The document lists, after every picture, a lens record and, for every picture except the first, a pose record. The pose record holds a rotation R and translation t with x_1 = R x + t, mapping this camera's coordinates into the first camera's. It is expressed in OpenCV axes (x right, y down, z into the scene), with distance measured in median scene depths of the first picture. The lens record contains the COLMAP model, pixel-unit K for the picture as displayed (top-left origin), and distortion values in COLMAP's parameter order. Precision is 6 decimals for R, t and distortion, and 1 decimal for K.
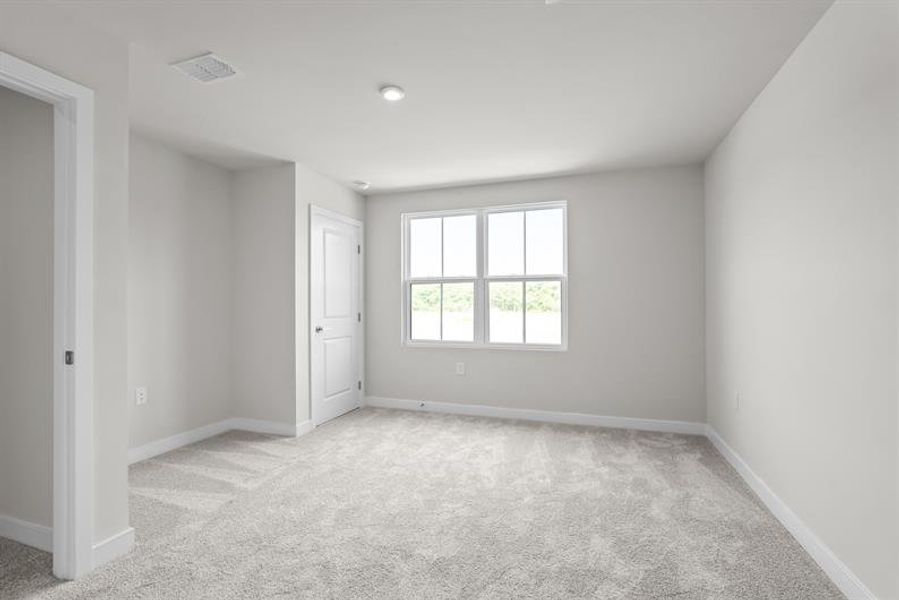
lens RADIAL K [[393.8, 0, 435.8], [0, 393.8, 301.4], [0, 0, 1]] dist [-0.001316, -0.000010]
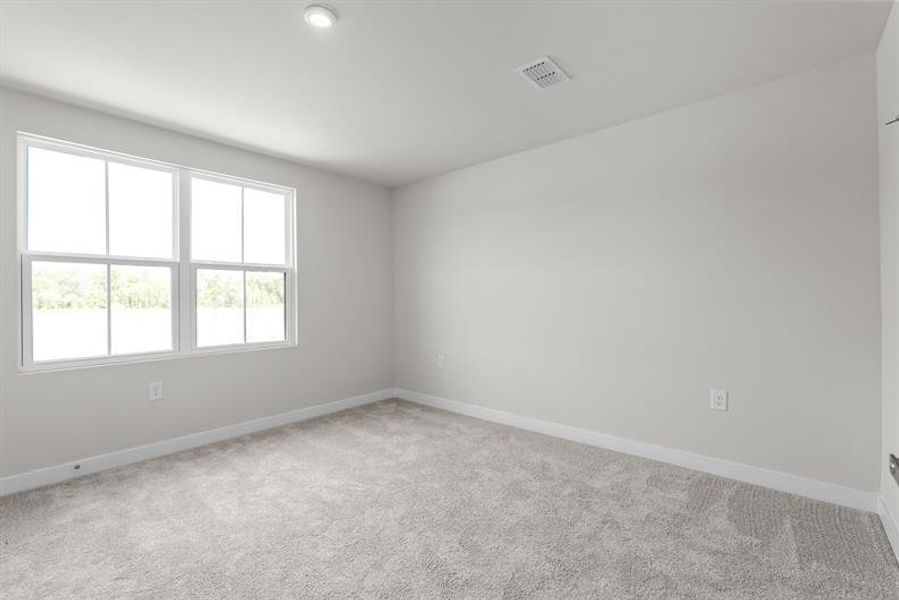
lens RADIAL K [[415.2, 0, 450.3], [0, 415.2, 294.3], [0, 0, 1]] dist [0.000988, -0.000018]
pose [[0.364043, 0.001610, 0.931381, -0.466898], [-0.006864, 0.999976, 0.000955, -0.003320], [-0.931357, -0.006741, 0.364045, 0.280194]]
